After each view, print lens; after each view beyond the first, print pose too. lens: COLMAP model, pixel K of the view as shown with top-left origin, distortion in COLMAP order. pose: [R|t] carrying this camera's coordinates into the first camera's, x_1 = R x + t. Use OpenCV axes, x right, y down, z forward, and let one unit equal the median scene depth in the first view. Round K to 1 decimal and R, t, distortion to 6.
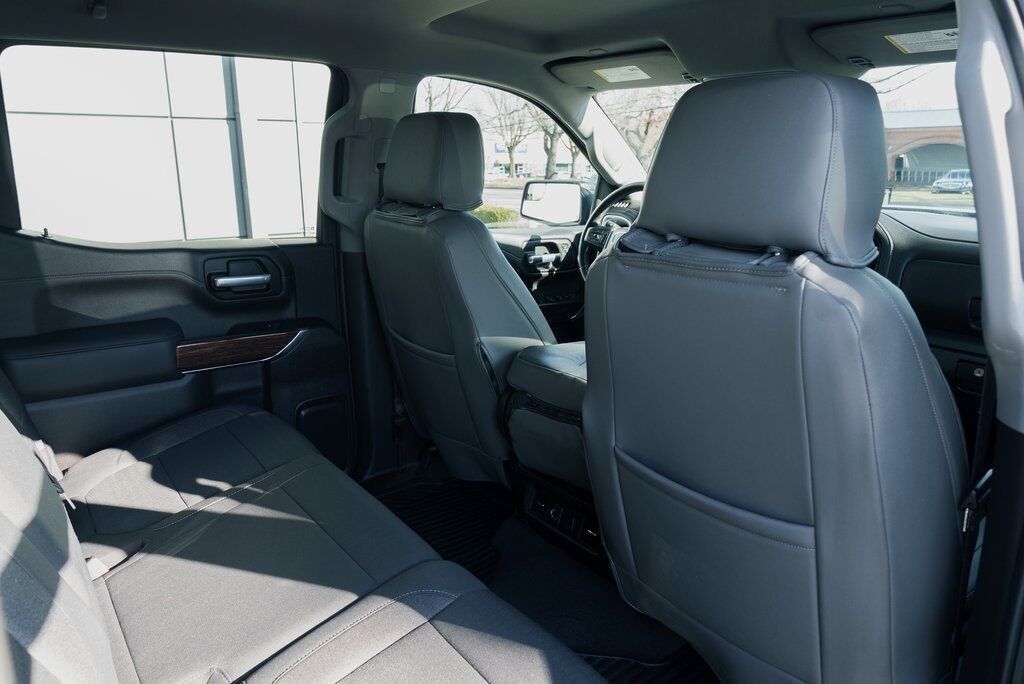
lens RADIAL K [[697.0, 0, 513.6], [0, 697.0, 336.8], [0, 0, 1]] dist [-0.028335, 0.013713]
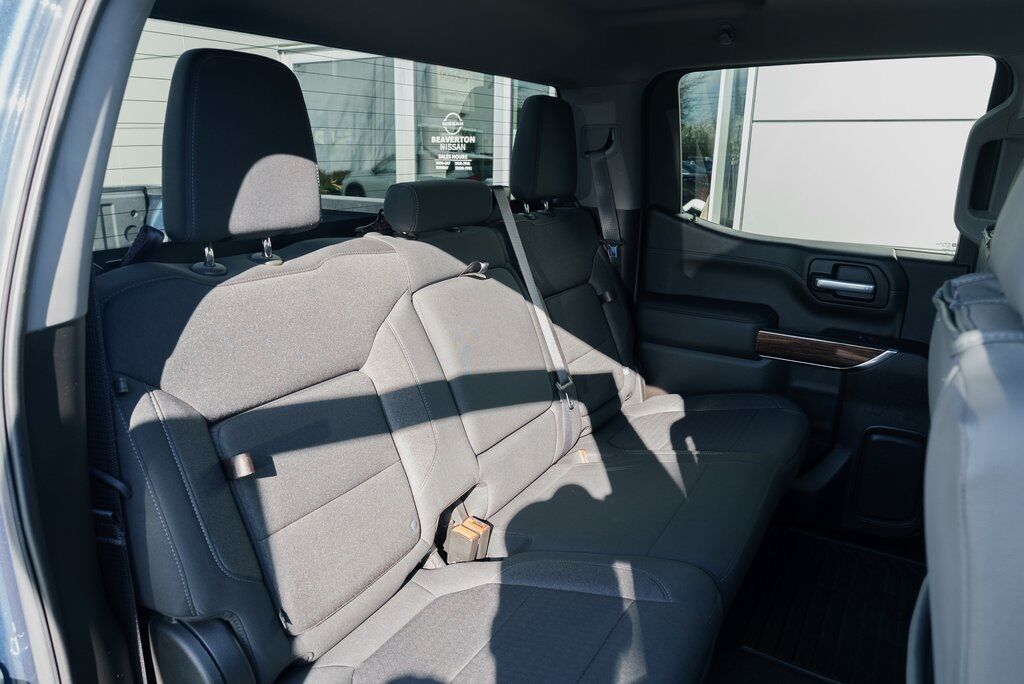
lens RADIAL K [[697.0, 0, 511.9], [0, 697.0, 346.9], [0, 0, 1]] dist [-0.028335, 0.013713]
pose [[0.395116, 0.249828, -0.884007, 0.332015], [-0.241682, 0.956679, 0.162344, -0.044369], [0.886269, 0.149505, 0.438378, 0.158548]]
